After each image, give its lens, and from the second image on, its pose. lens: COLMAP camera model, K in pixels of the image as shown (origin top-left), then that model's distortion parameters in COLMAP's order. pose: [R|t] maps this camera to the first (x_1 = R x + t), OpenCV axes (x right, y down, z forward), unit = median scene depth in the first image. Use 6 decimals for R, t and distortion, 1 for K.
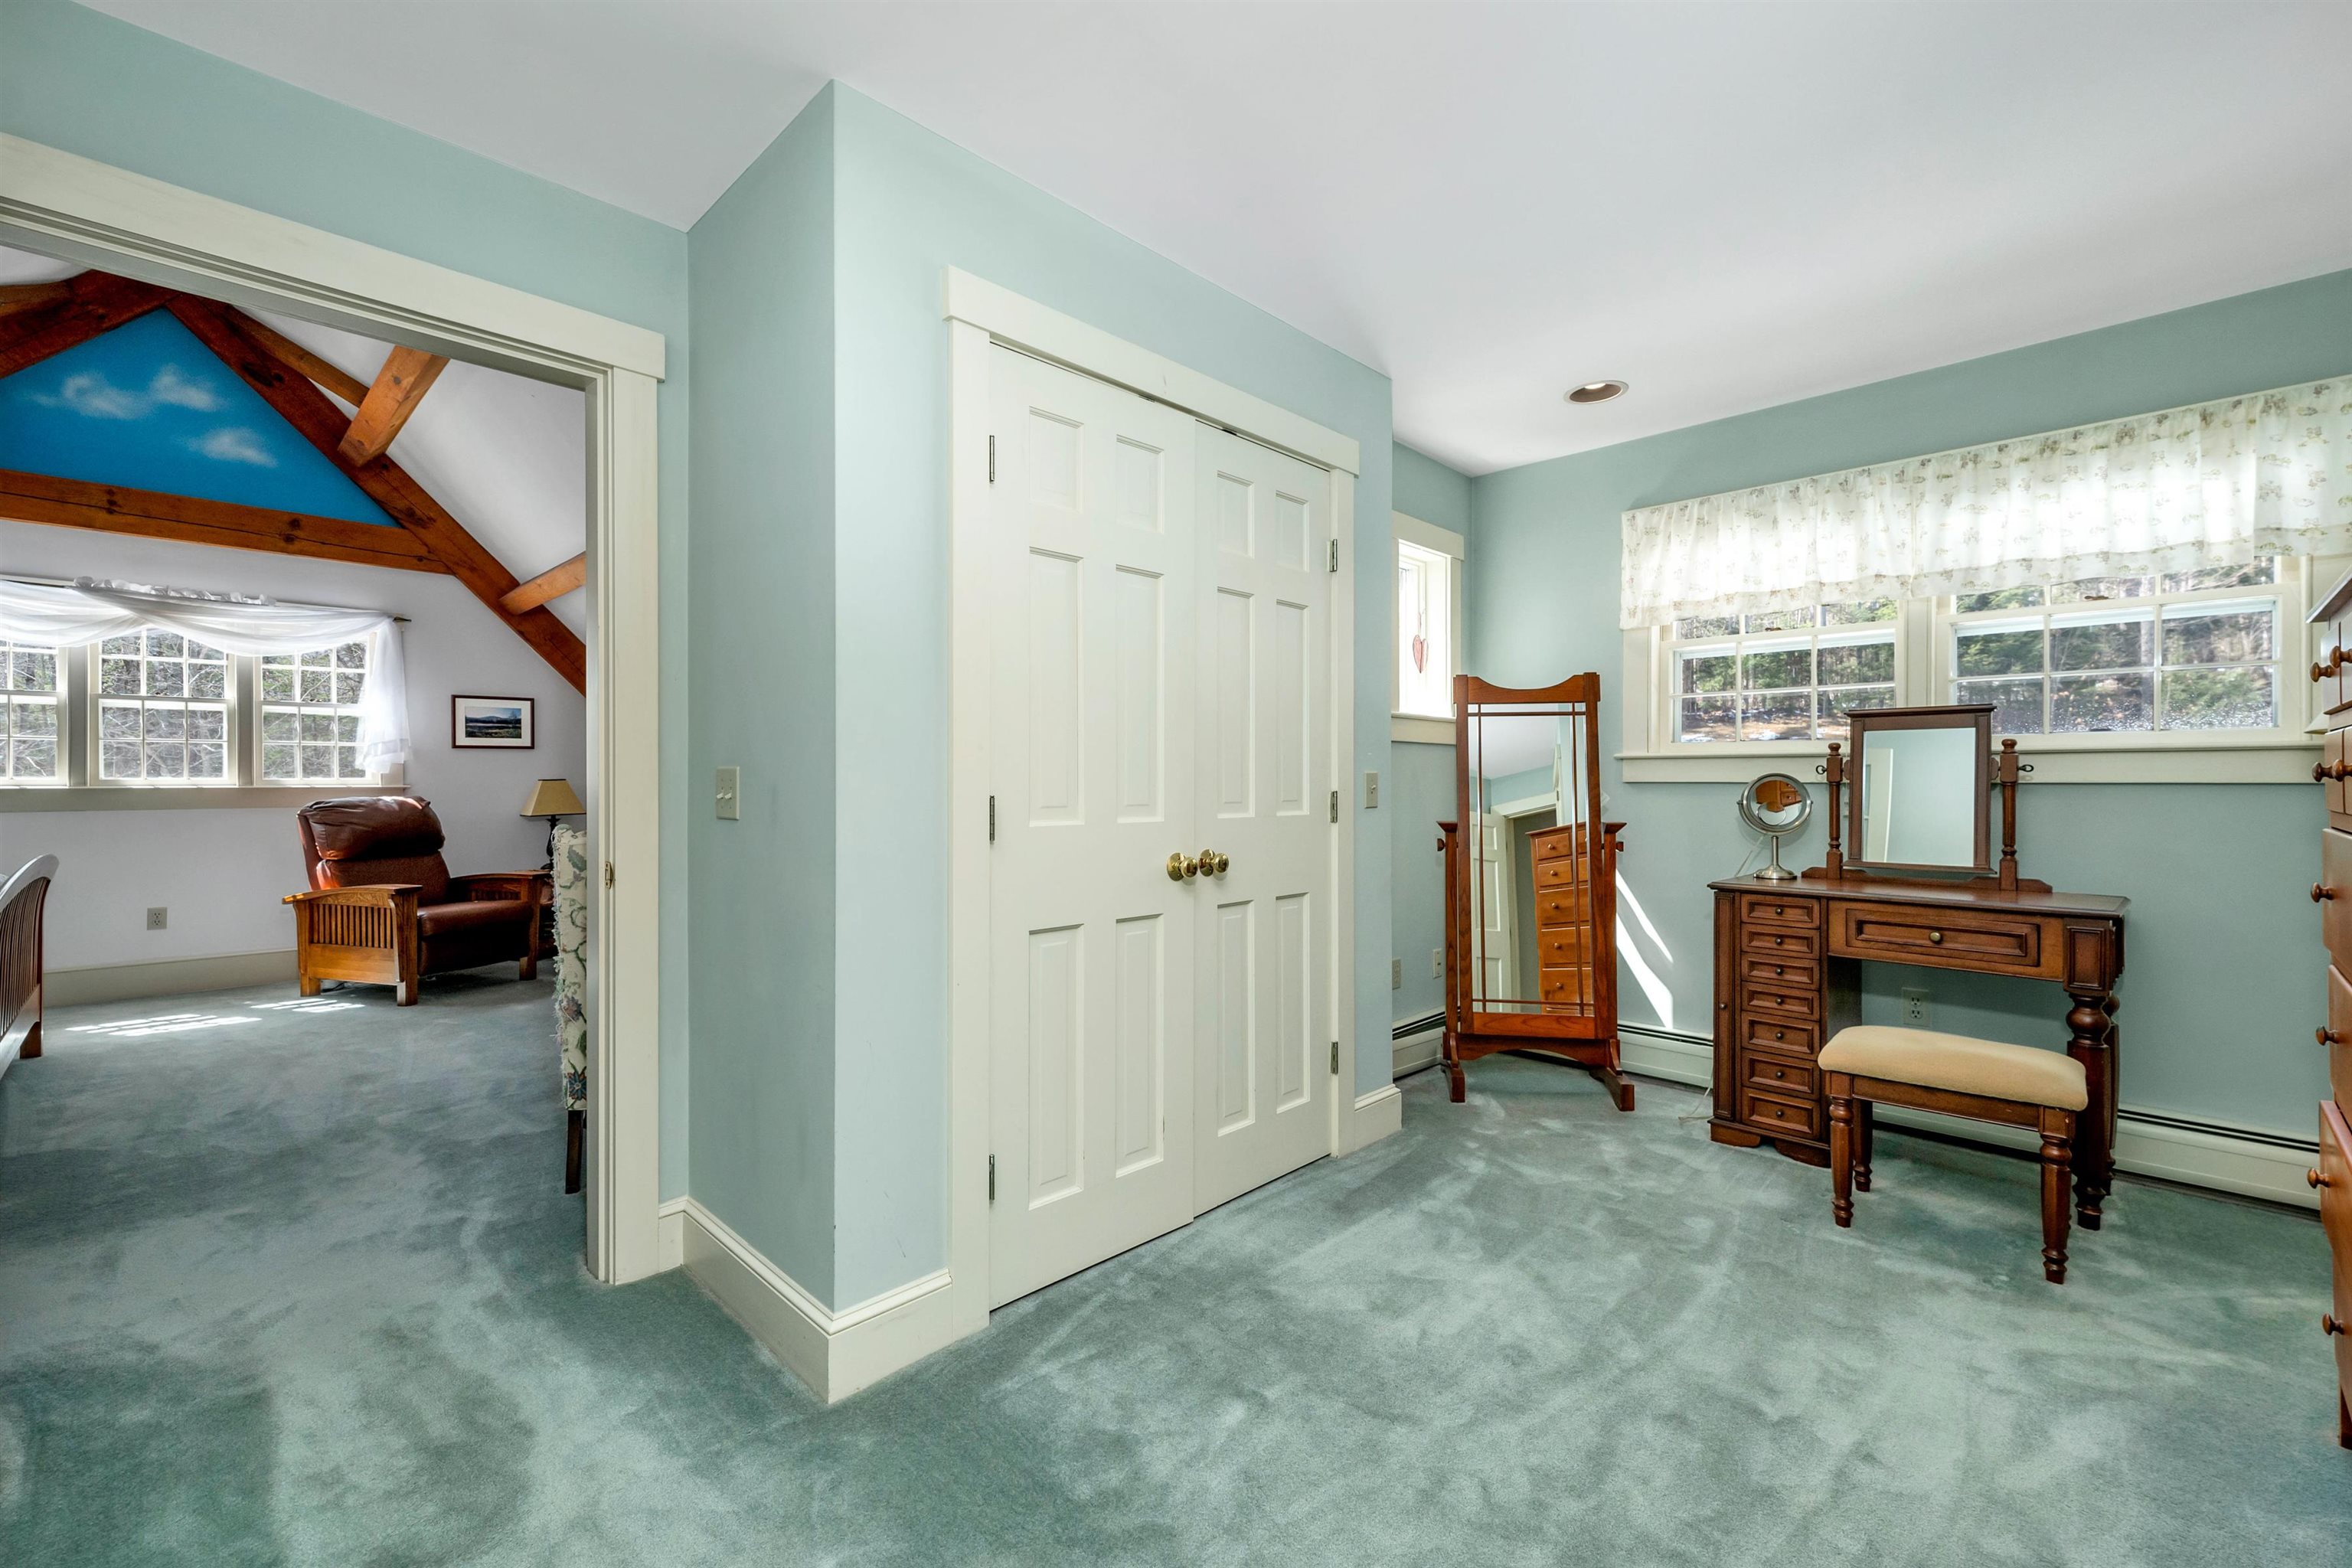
lens RADIAL K [[981.0, 0, 1173.3], [0, 981.0, 807.3], [0, 0, 1]] dist [0.002596, 0.000144]
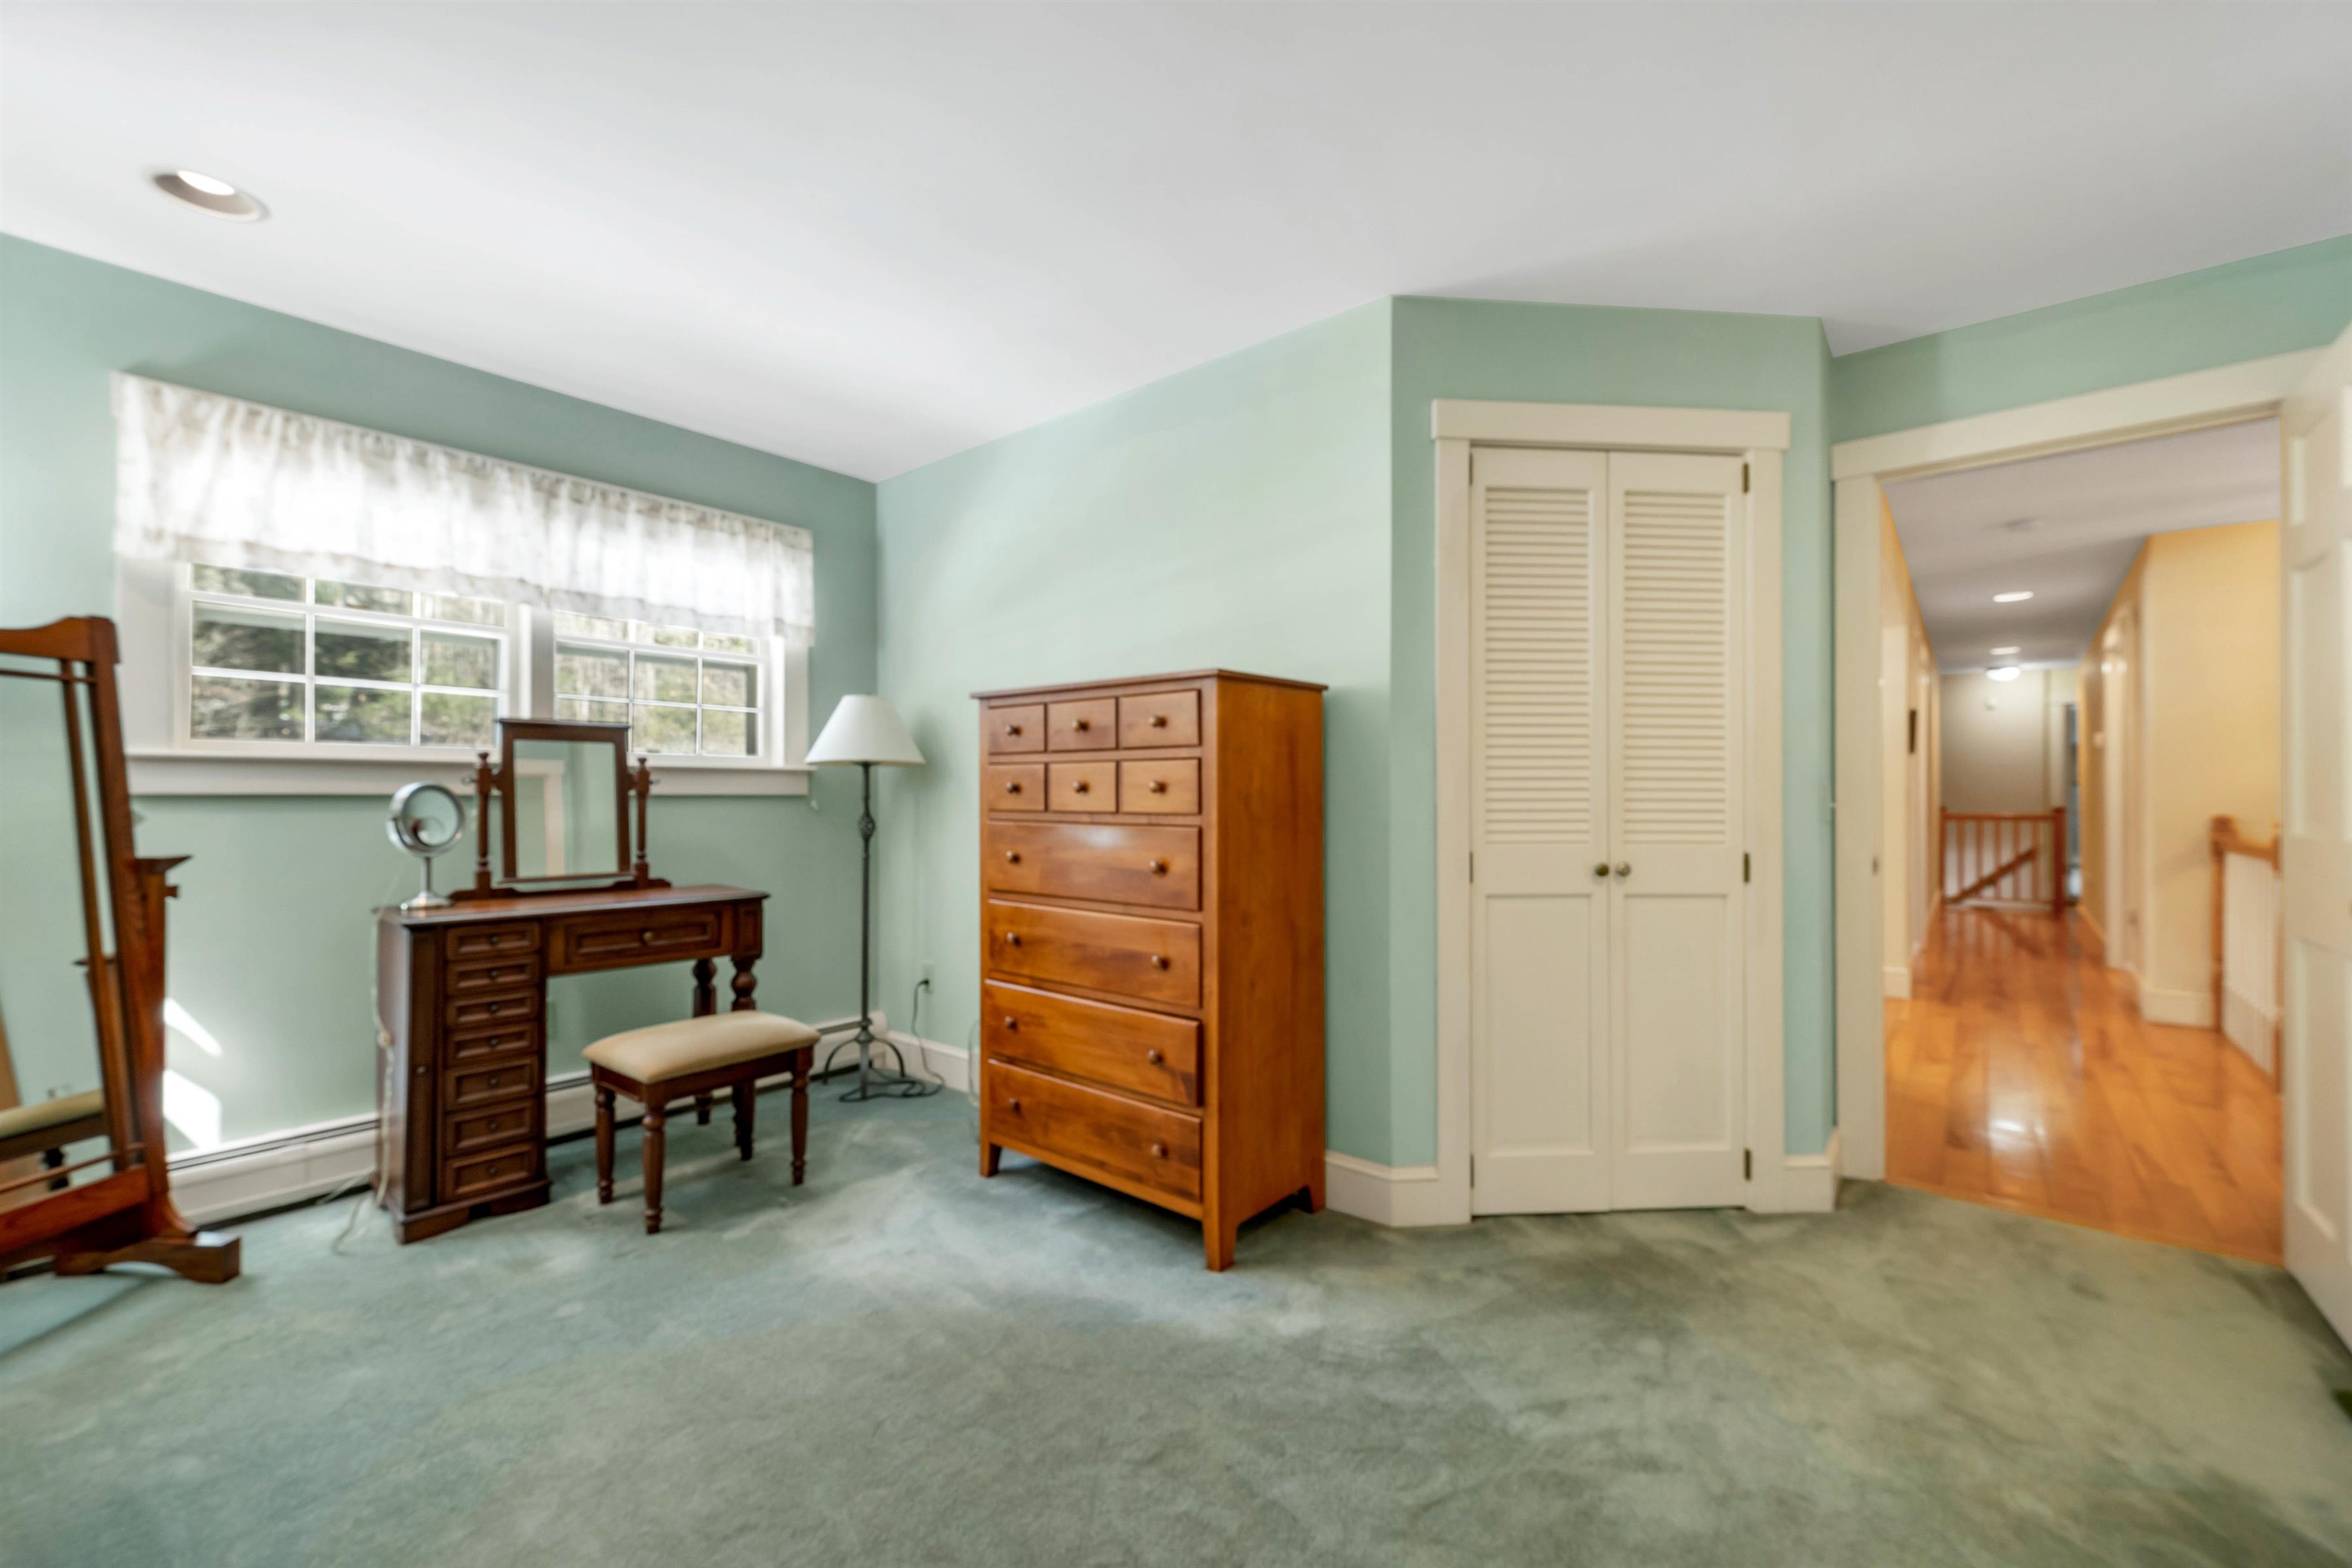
lens RADIAL K [[981.0, 0, 1173.3], [0, 981.0, 807.3], [0, 0, 1]] dist [0.002596, 0.000144]
pose [[-0.097127, -0.010390, 0.995218, -0.301693], [0.024771, 0.999611, 0.012853, -0.009345], [-0.994964, 0.025901, -0.096832, 0.457560]]
